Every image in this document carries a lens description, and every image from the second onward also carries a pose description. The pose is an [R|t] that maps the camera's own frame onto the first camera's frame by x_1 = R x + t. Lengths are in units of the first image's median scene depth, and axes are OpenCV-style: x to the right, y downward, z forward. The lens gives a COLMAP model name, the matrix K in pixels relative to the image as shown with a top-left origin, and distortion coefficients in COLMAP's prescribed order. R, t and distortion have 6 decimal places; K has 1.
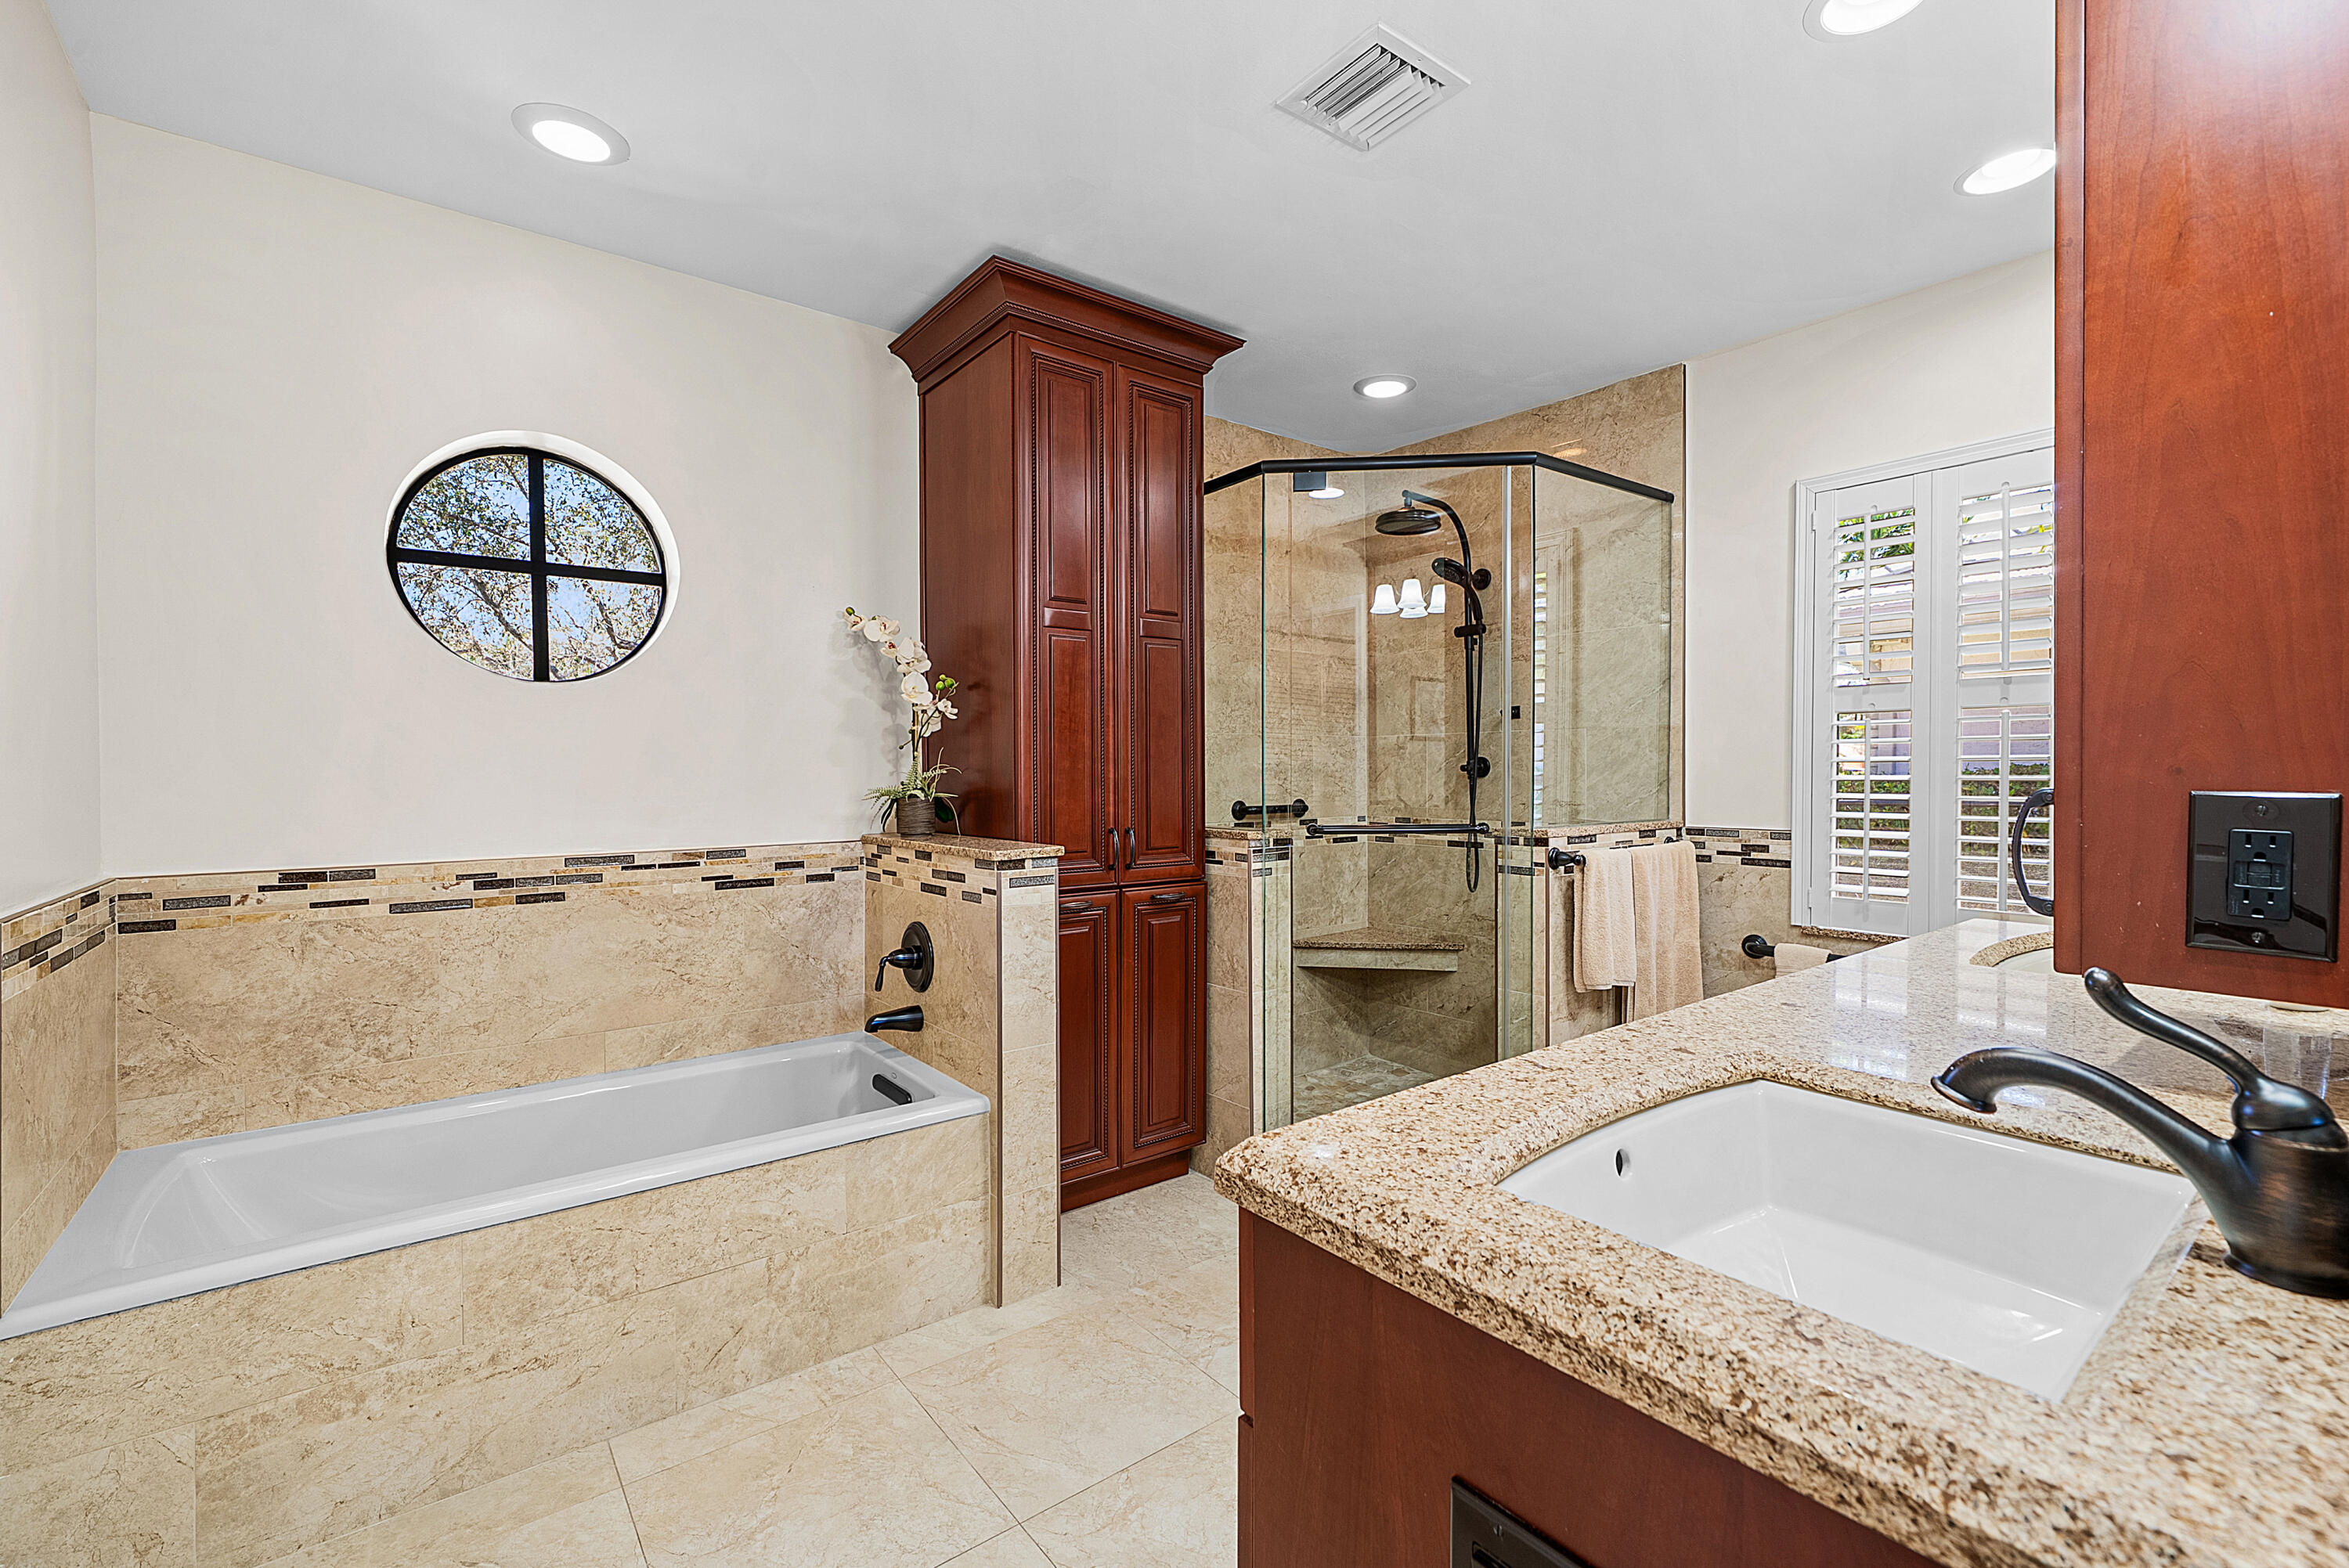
lens RADIAL K [[1021.6, 0, 1179.9], [0, 1021.6, 781.3], [0, 0, 1]] dist [0.000247, -0.000093]
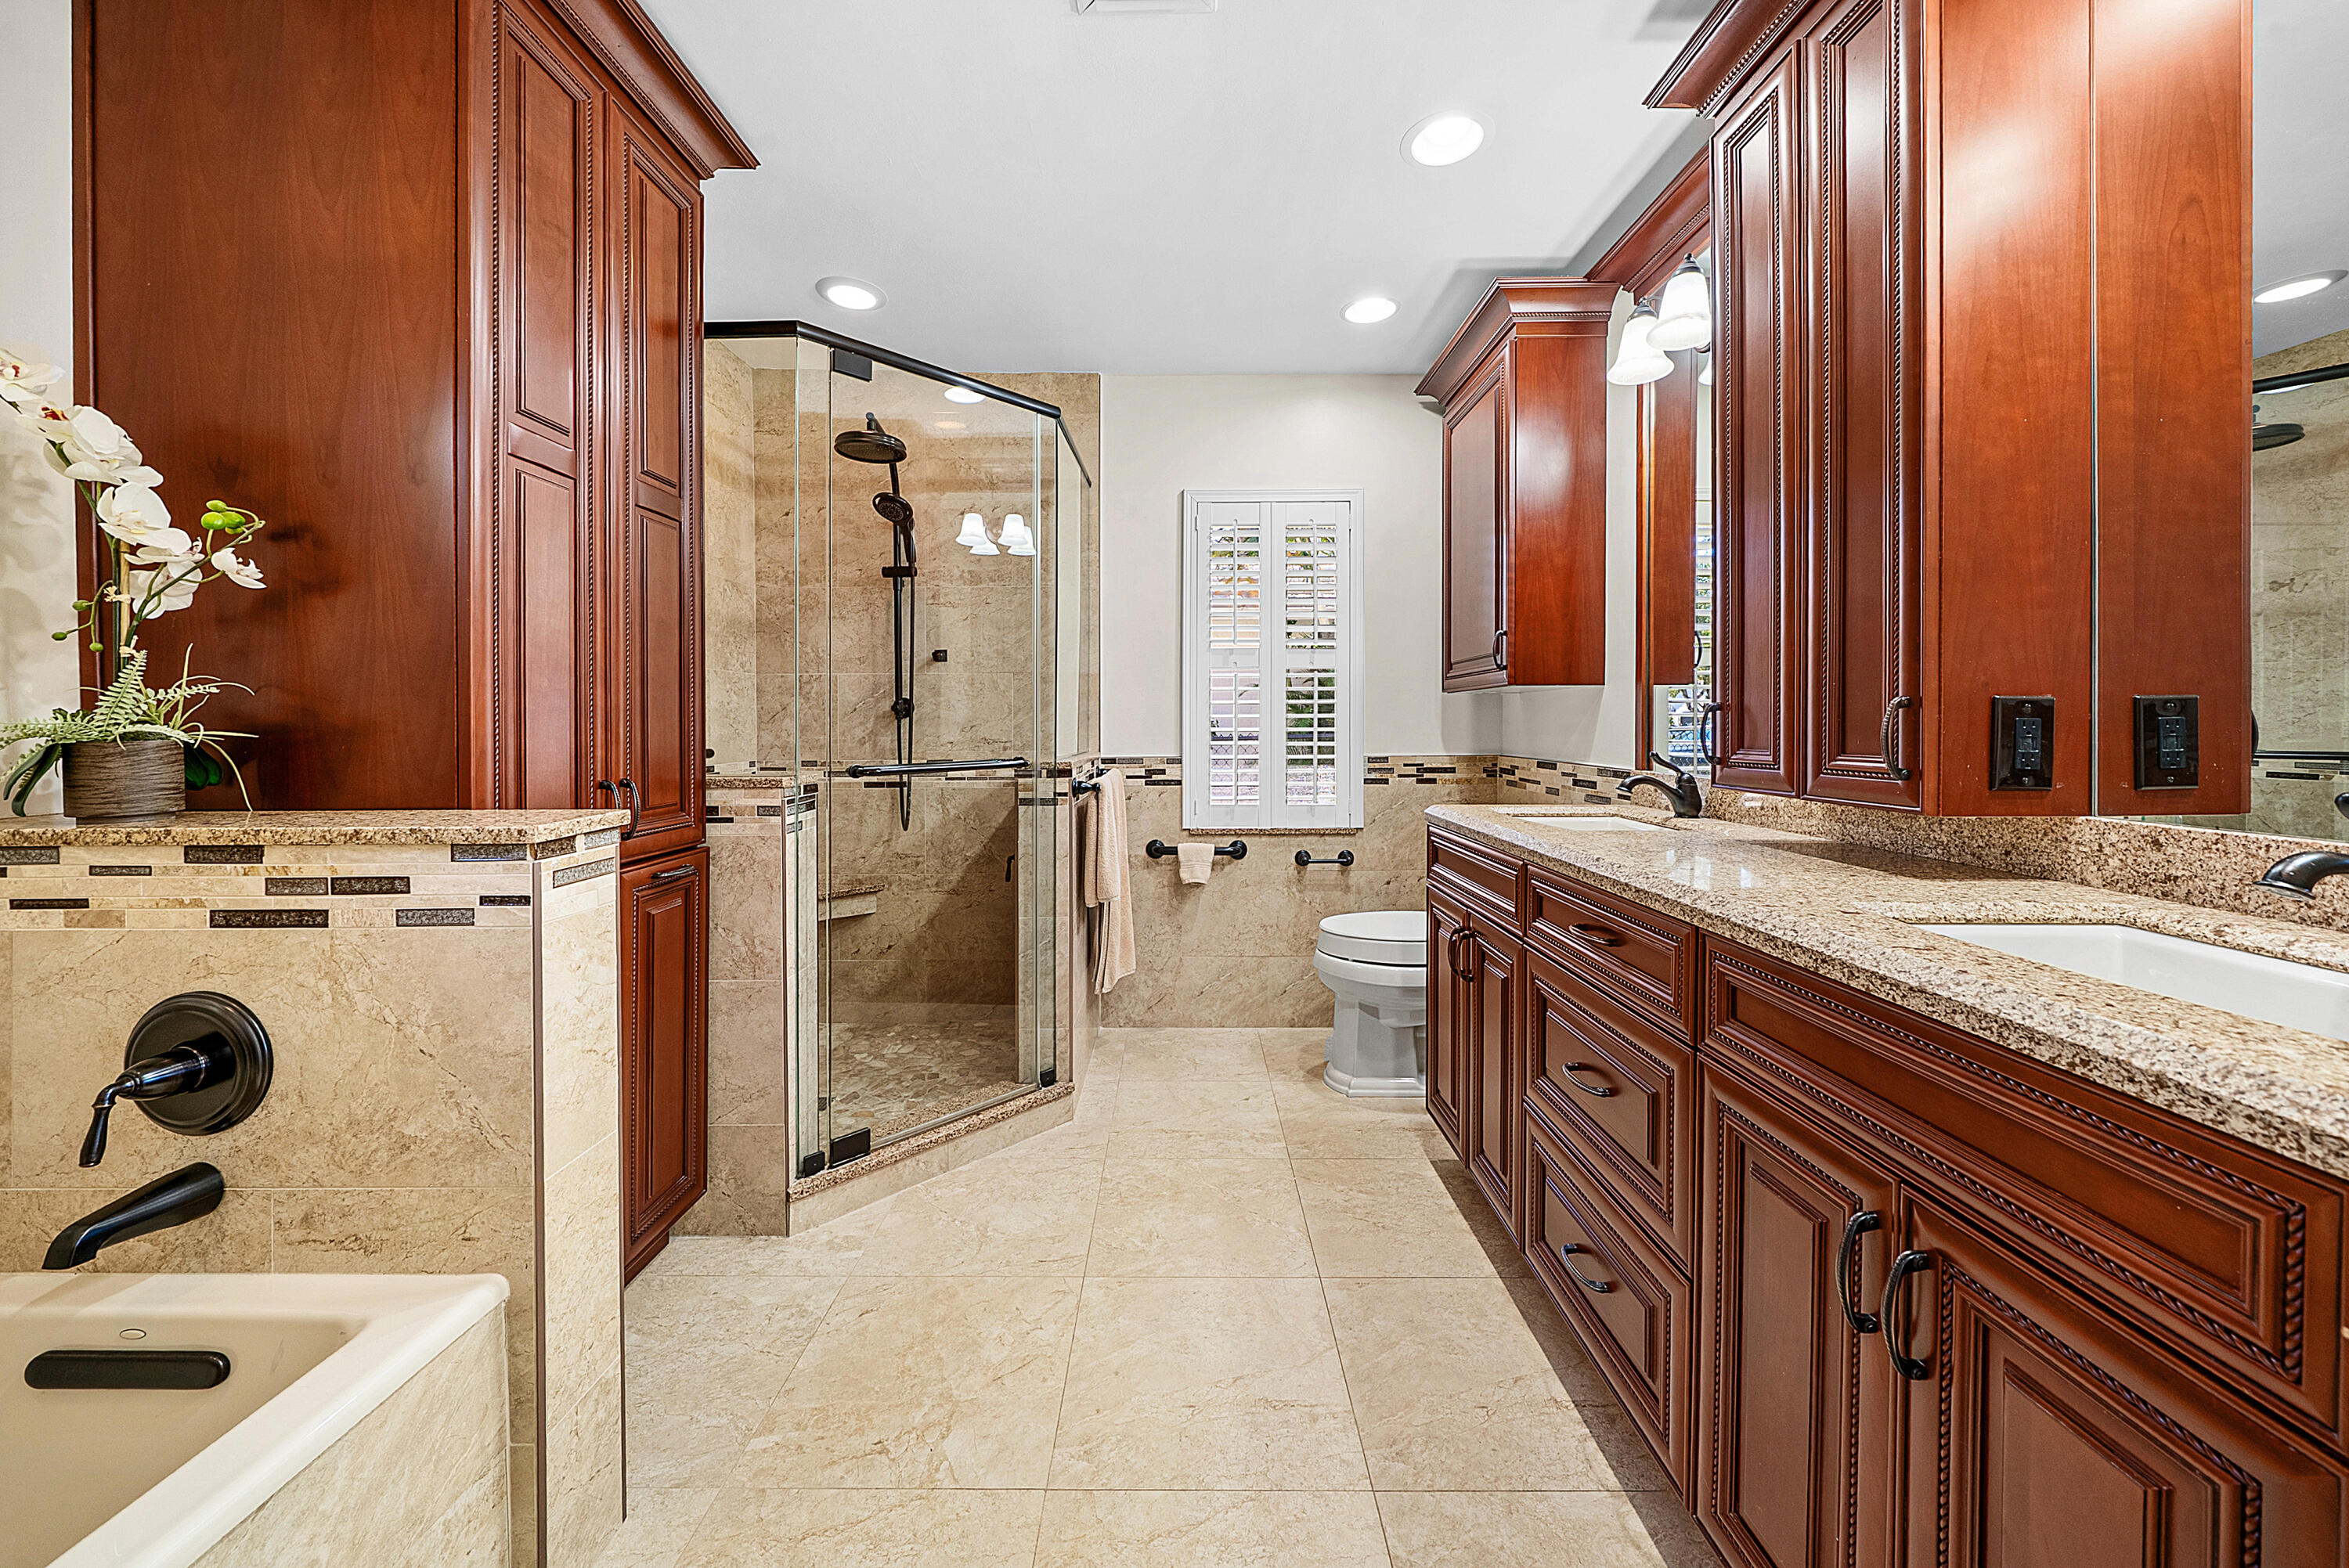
lens RADIAL K [[841.3, 0, 1165.8], [0, 841.3, 732.4], [0, 0, 1]] dist [-0.000375, 0.000306]
pose [[0.619604, -0.007012, 0.784883, -0.268328], [0.010571, 0.999944, 0.000588, 0.017005], [-0.784843, 0.007933, 0.619644, 0.363764]]
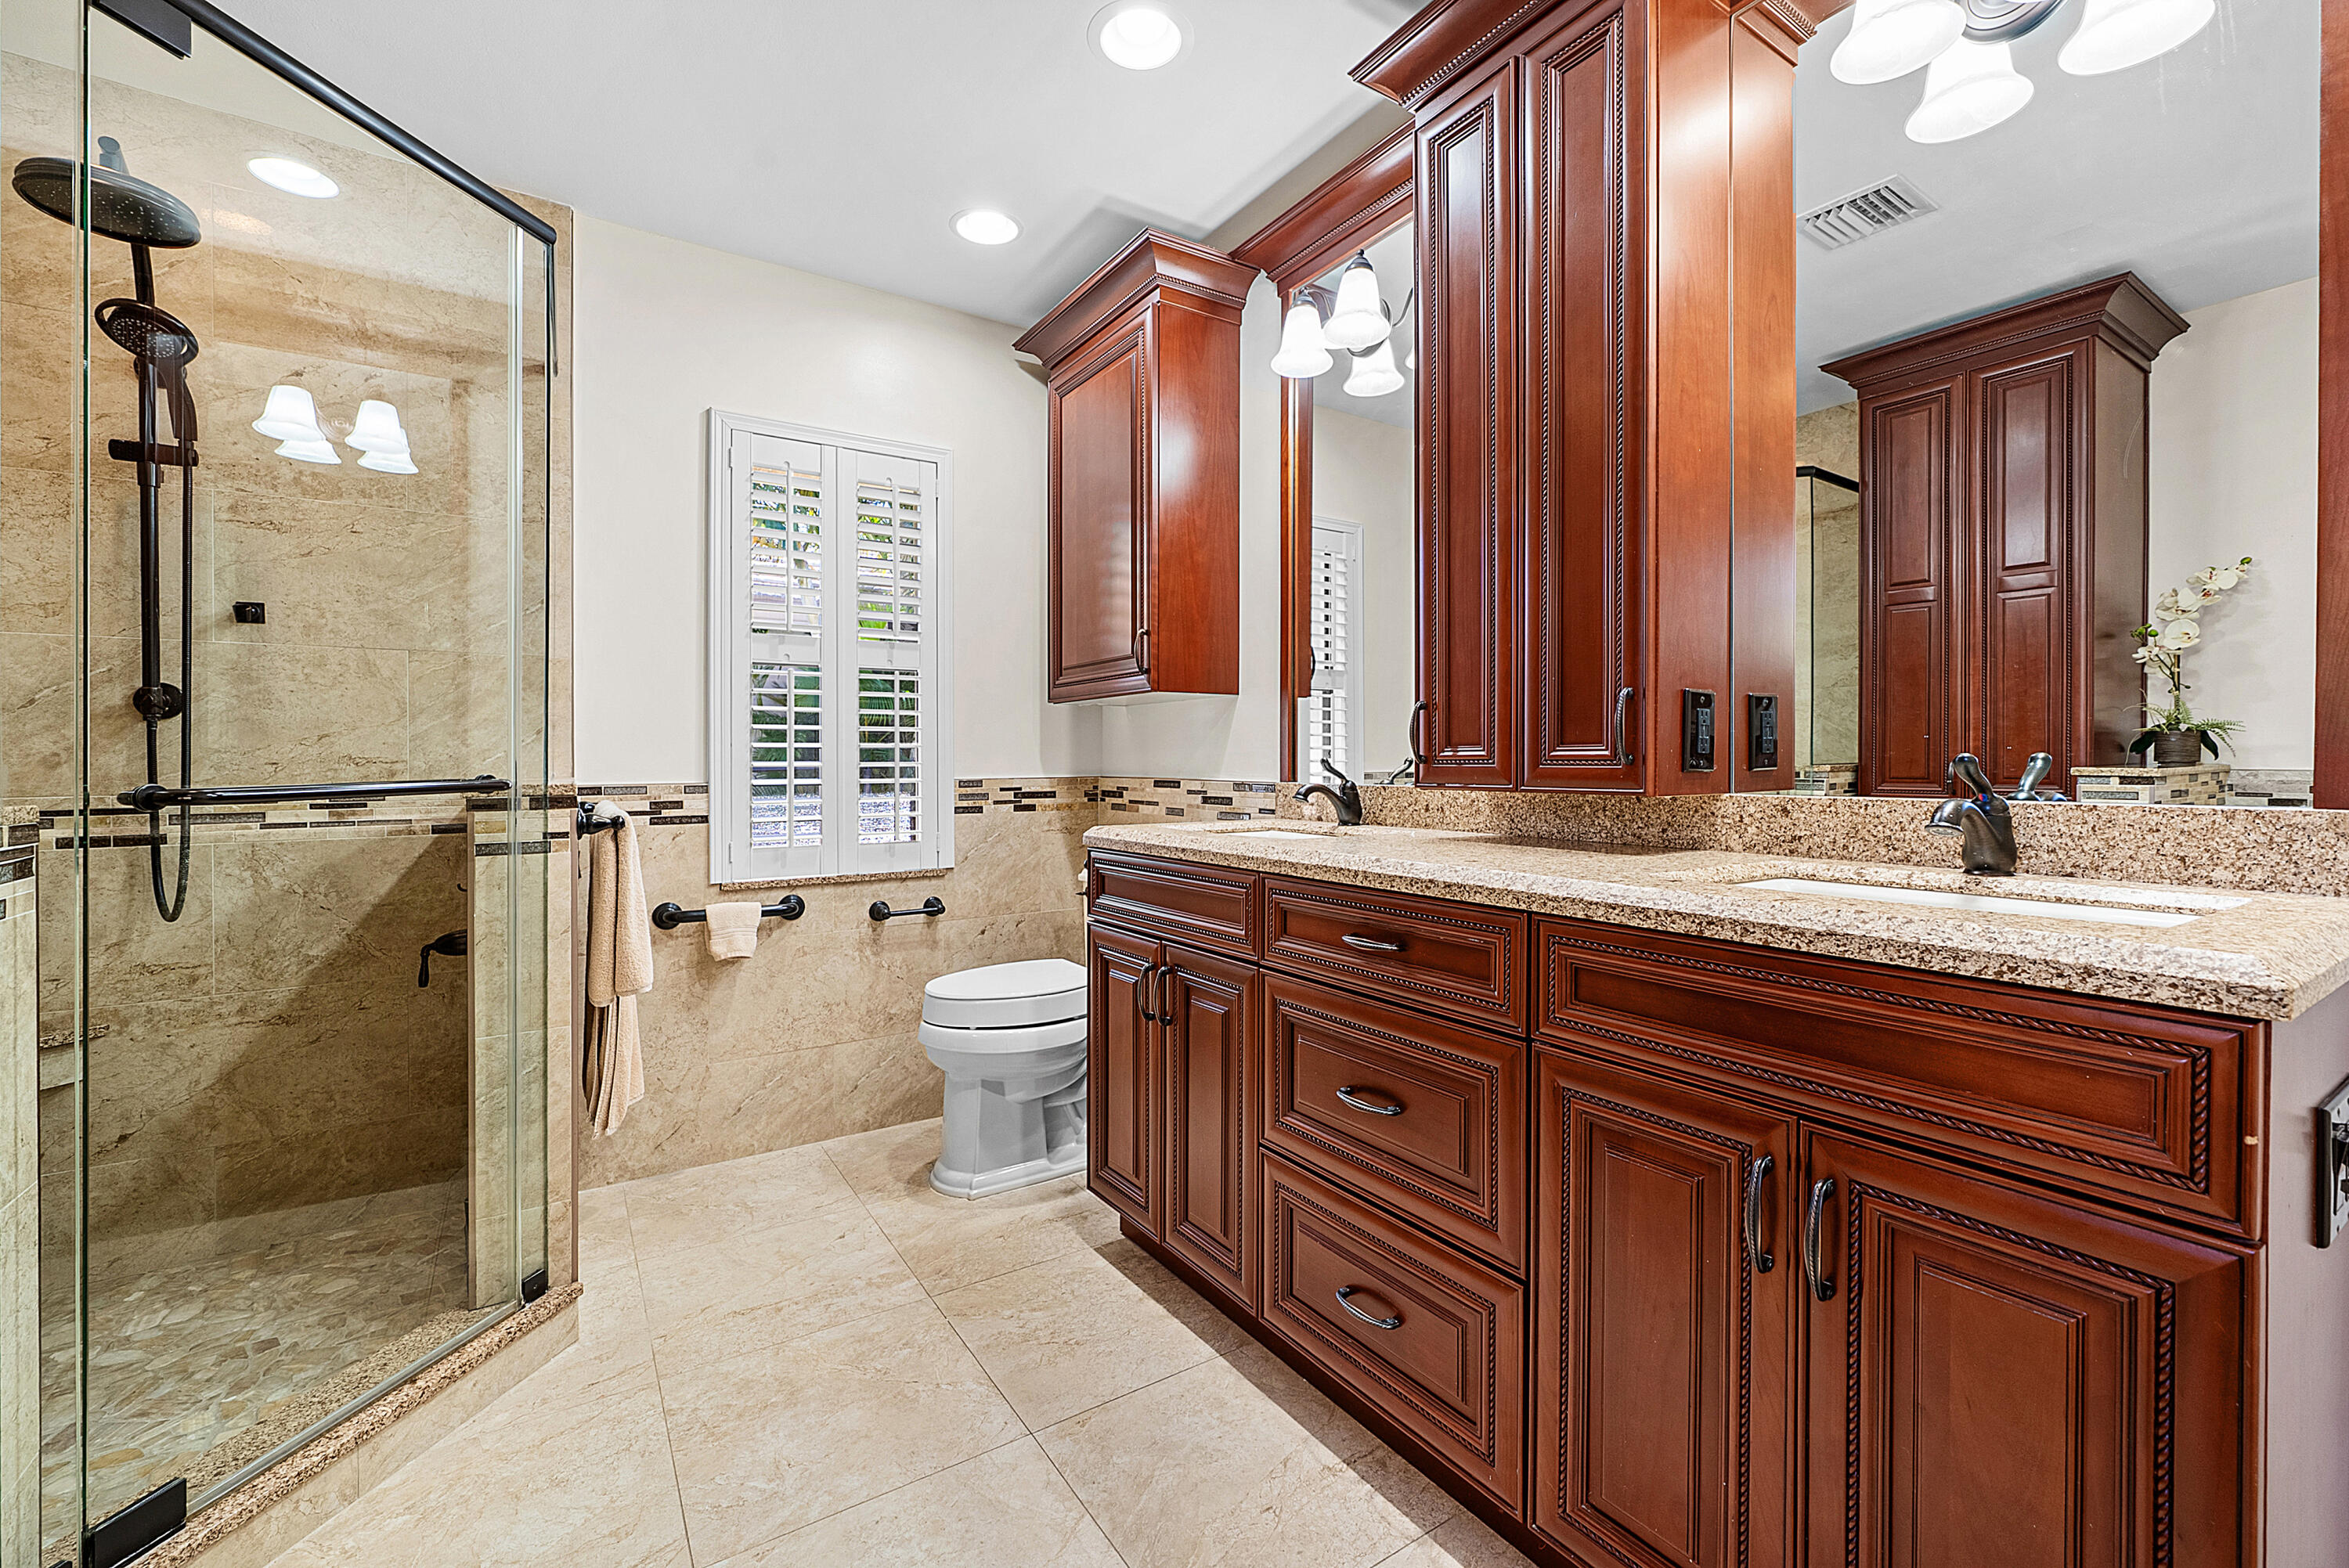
lens RADIAL K [[976.6, 0, 1159.4], [0, 976.6, 770.6], [0, 0, 1]] dist [0.001689, -0.000303]
pose [[0.087503, -0.006147, 0.996145, -0.260698], [0.015389, 0.999870, 0.004819, 0.040667], [-0.996045, 0.014908, 0.087587, 0.534447]]
